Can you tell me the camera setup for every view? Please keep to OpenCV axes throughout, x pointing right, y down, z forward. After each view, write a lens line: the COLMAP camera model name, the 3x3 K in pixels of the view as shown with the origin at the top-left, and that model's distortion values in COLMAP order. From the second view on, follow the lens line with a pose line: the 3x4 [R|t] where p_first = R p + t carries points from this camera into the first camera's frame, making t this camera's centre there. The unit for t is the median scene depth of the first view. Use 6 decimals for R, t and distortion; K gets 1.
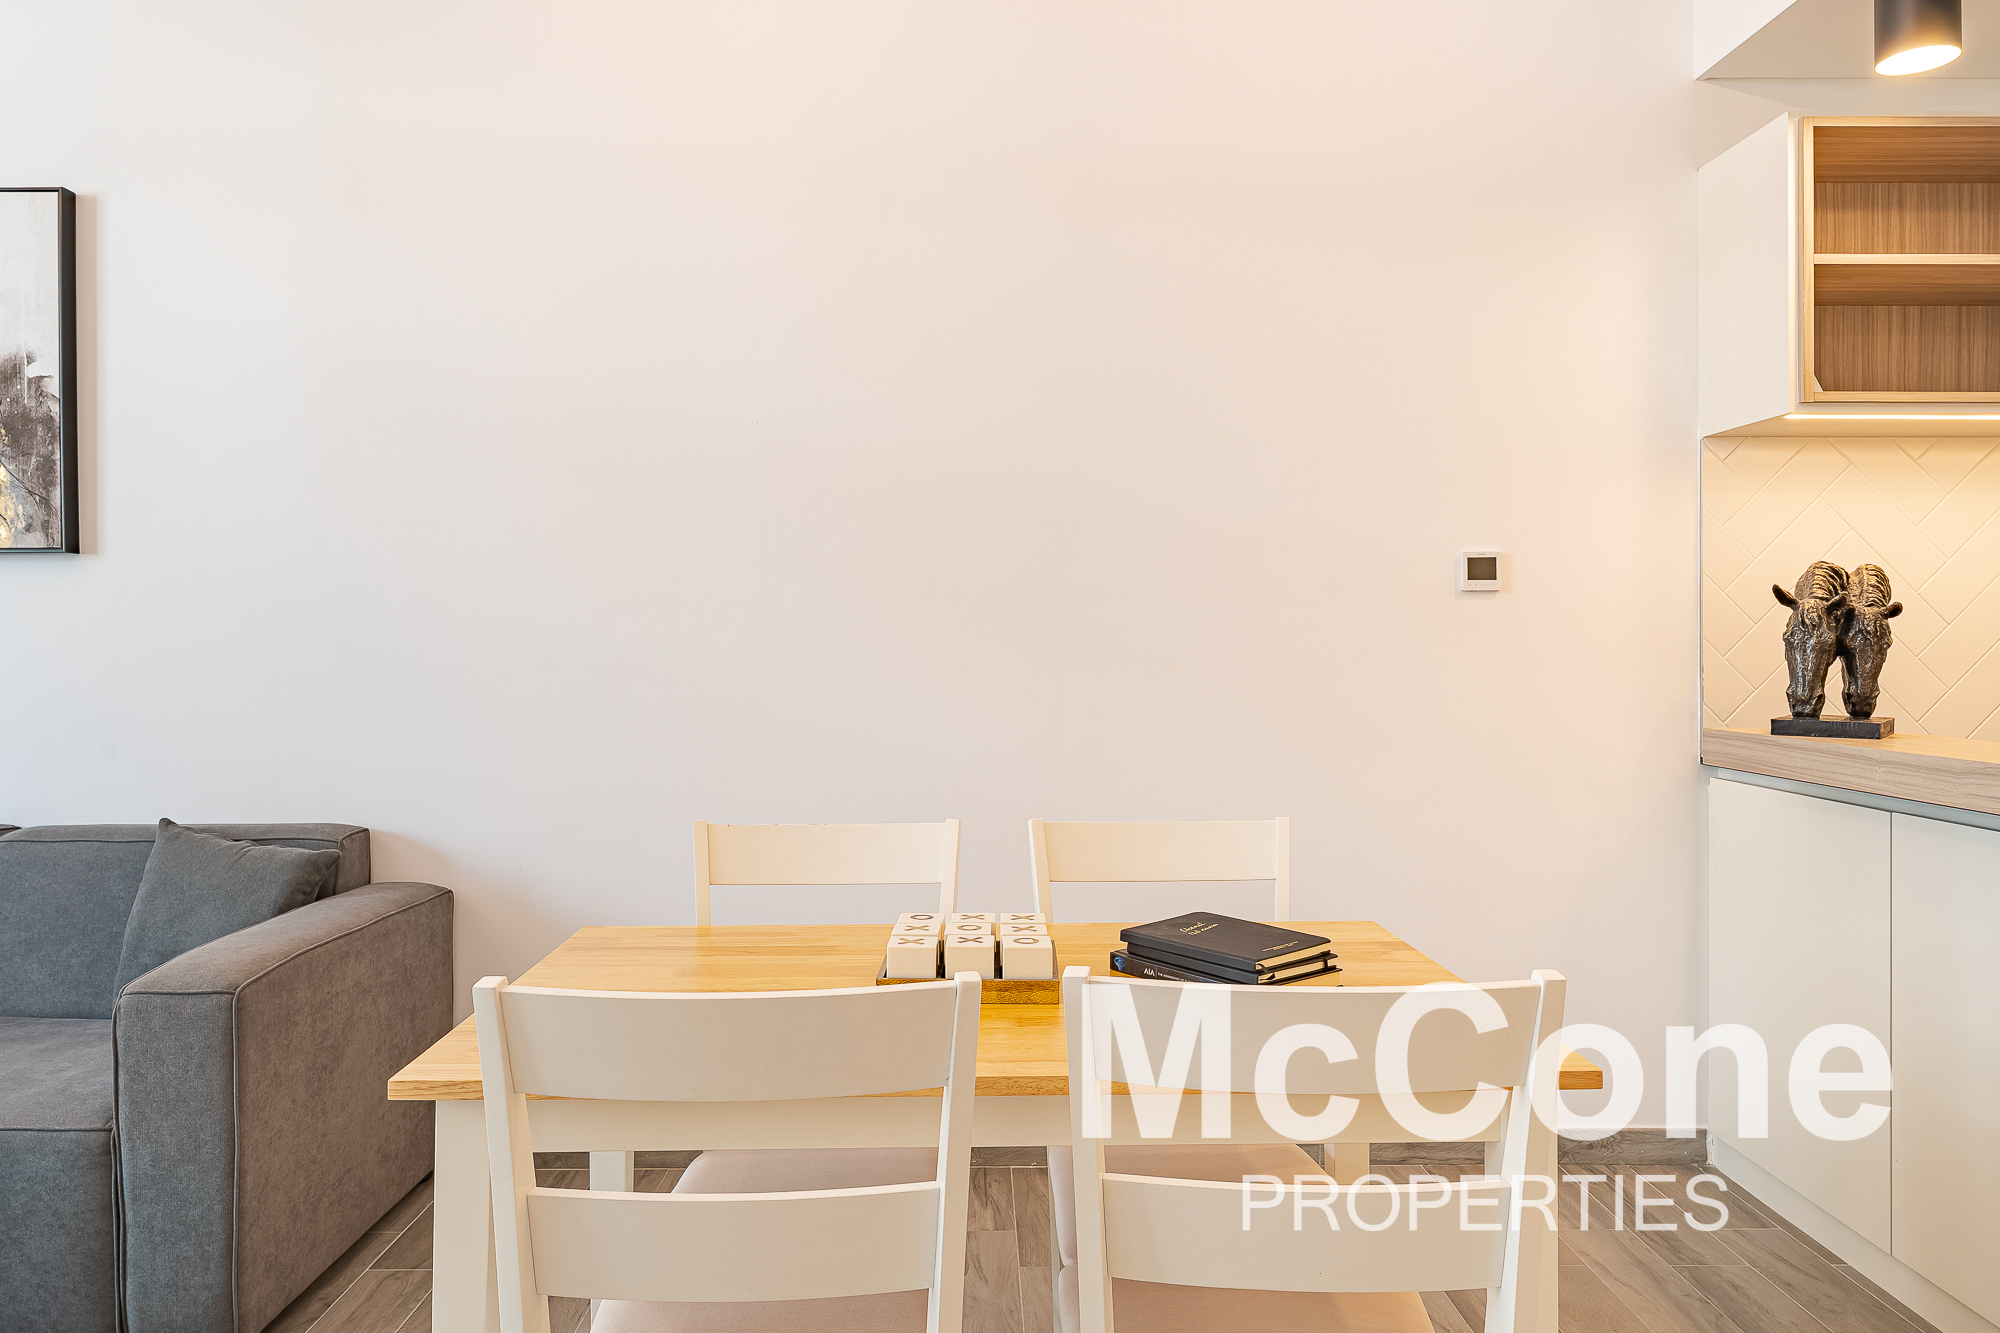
lens RADIAL K [[1351.2, 0, 950.8], [0, 1351.2, 634.8], [0, 0, 1]] dist [-0.008097, 0.004577]
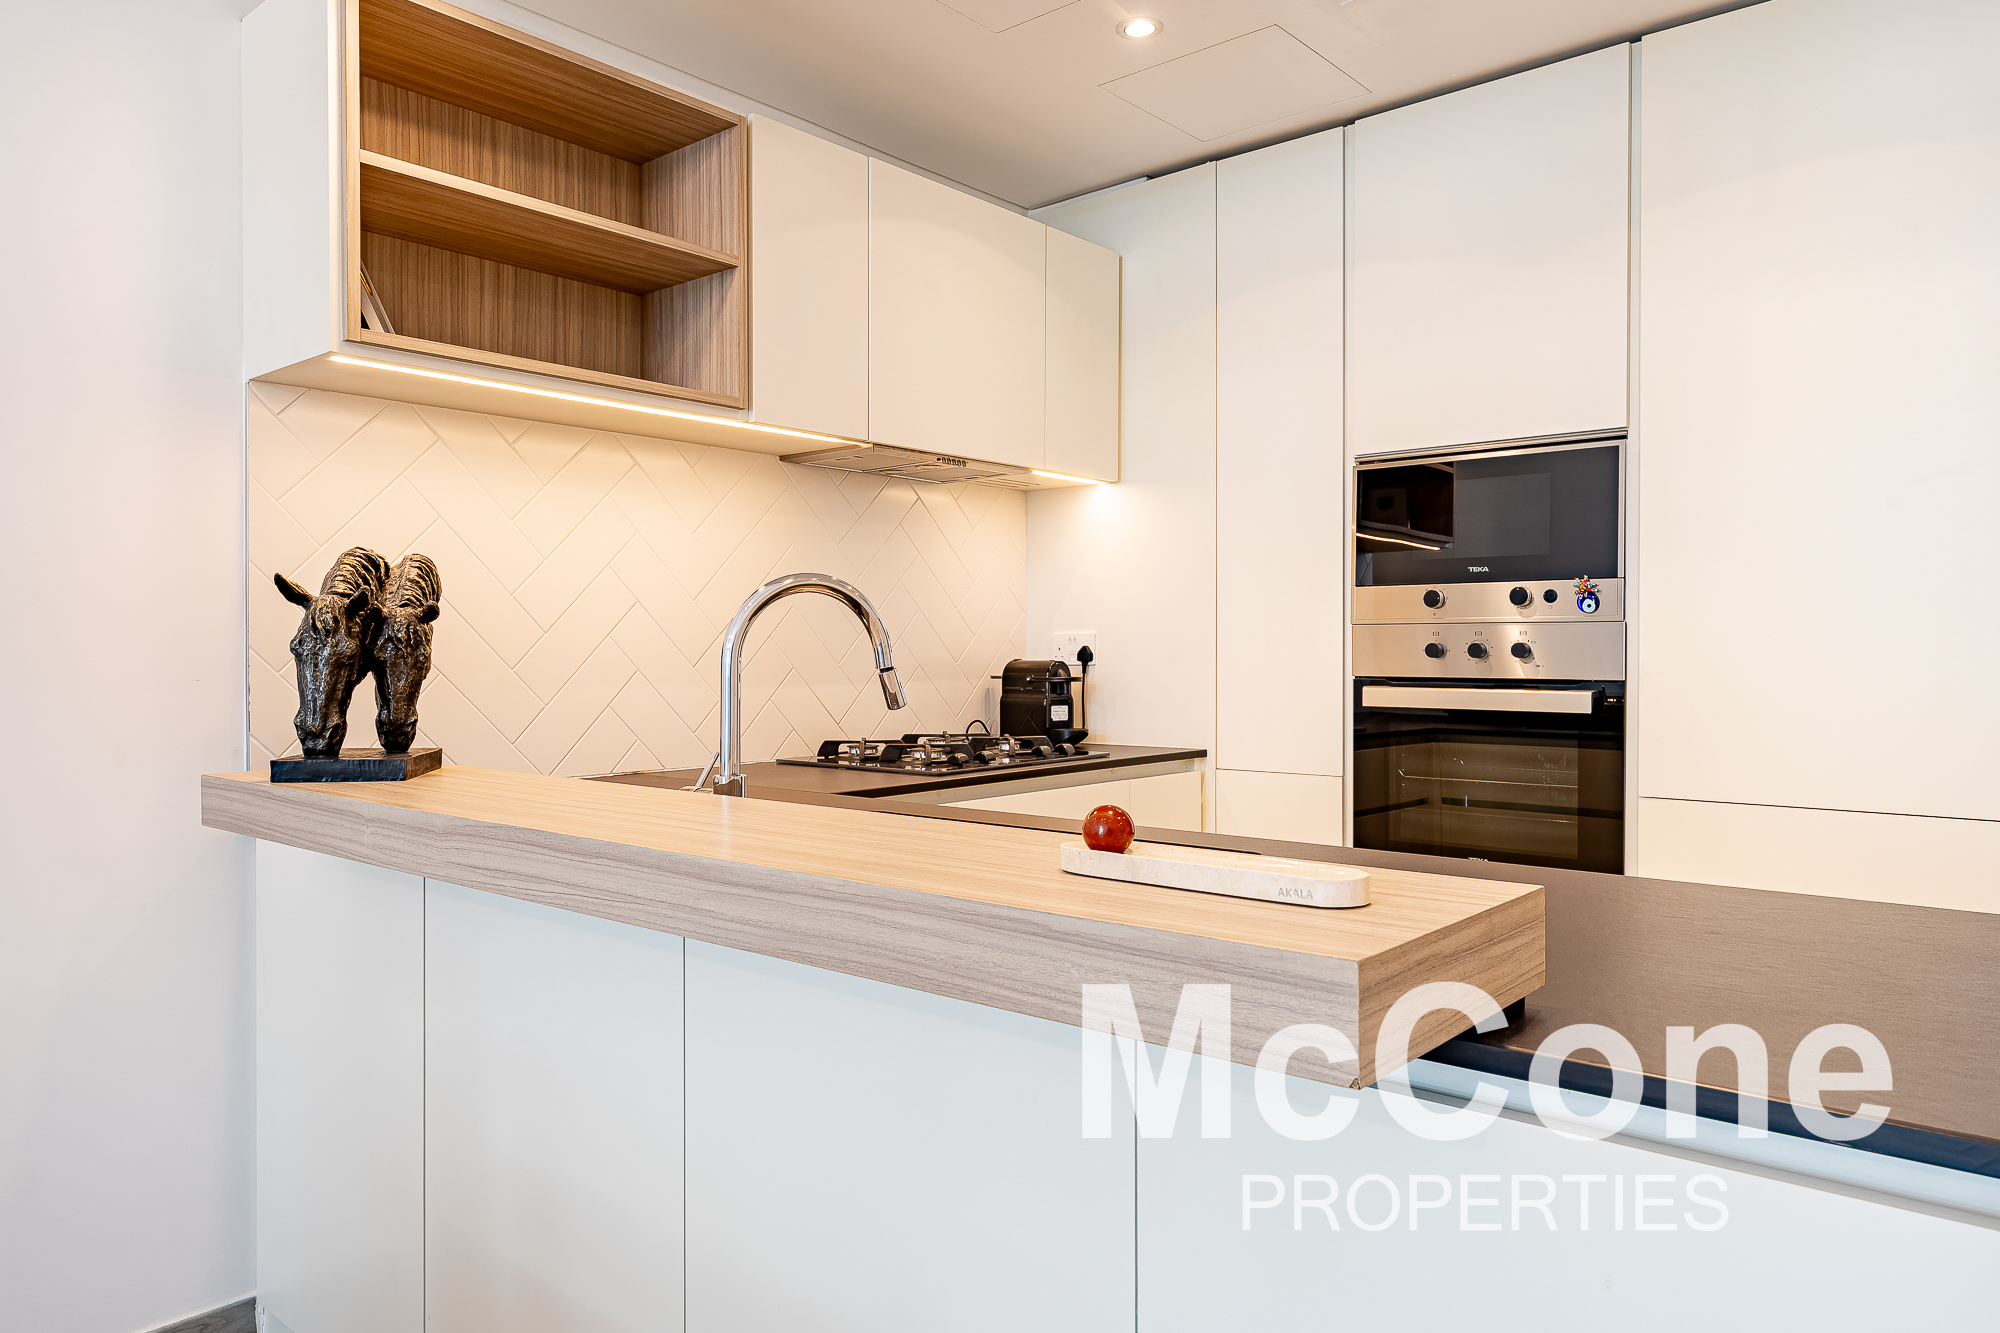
lens RADIAL K [[1351.2, 0, 1013.7], [0, 1351.2, 670.3], [0, 0, 1]] dist [-0.008097, 0.004577]
pose [[0.636022, -0.012275, 0.771573, 0.277744], [-0.002570, 0.999834, 0.018025, 0.000336], [-0.771667, -0.013447, 0.635885, 0.215140]]
